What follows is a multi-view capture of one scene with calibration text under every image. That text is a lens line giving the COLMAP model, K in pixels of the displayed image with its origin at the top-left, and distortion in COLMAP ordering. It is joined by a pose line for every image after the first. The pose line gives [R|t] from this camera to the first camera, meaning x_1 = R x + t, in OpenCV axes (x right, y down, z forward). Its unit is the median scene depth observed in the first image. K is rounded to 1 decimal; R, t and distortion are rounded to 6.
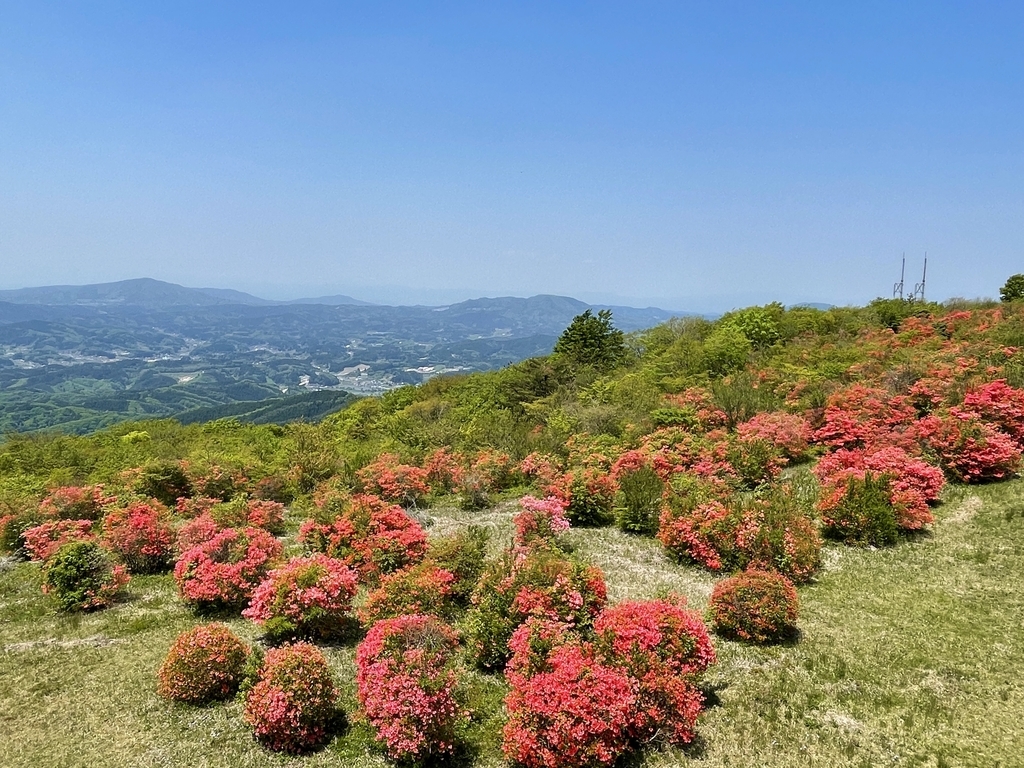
lens RADIAL K [[742.7, 0, 513.3], [0, 742.7, 384.5], [0, 0, 1]] dist [-0.009629, 0.003319]
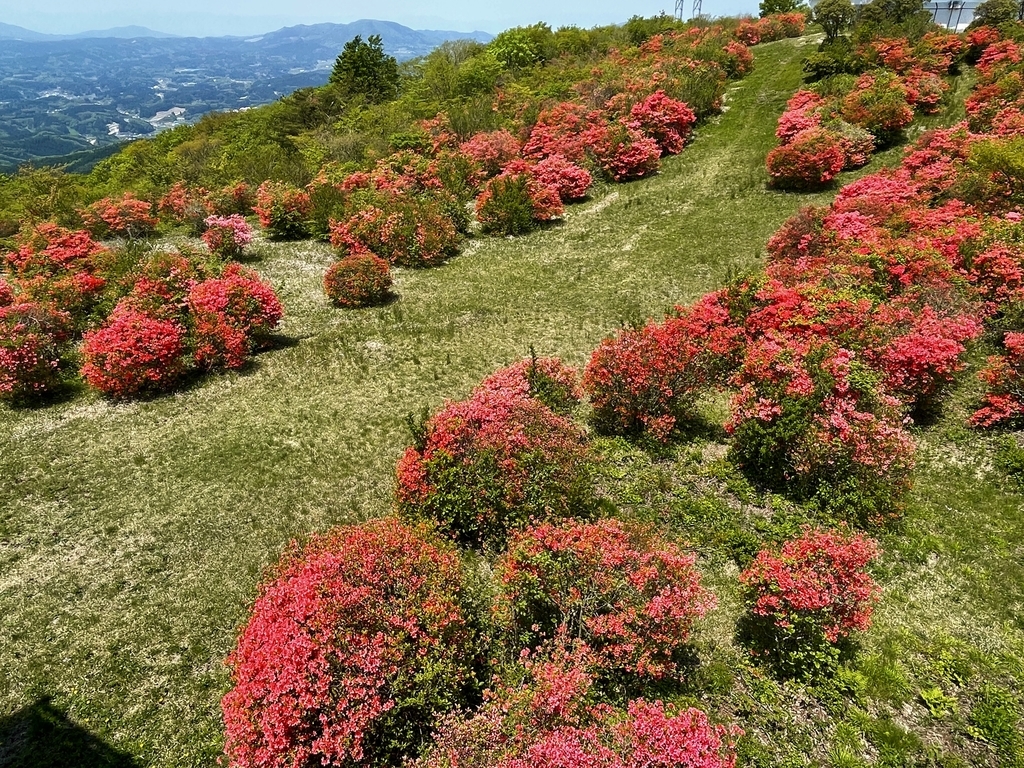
lens RADIAL K [[690.8, 0, 510.9], [0, 690.8, 381.9], [0, 0, 1]] dist [-0.006244, 0.000334]
pose [[0.975297, -0.119720, 0.185644, 0.085209], [0.045581, 0.931382, 0.361179, 0.009074], [-0.216146, -0.343795, 0.913830, -0.058447]]
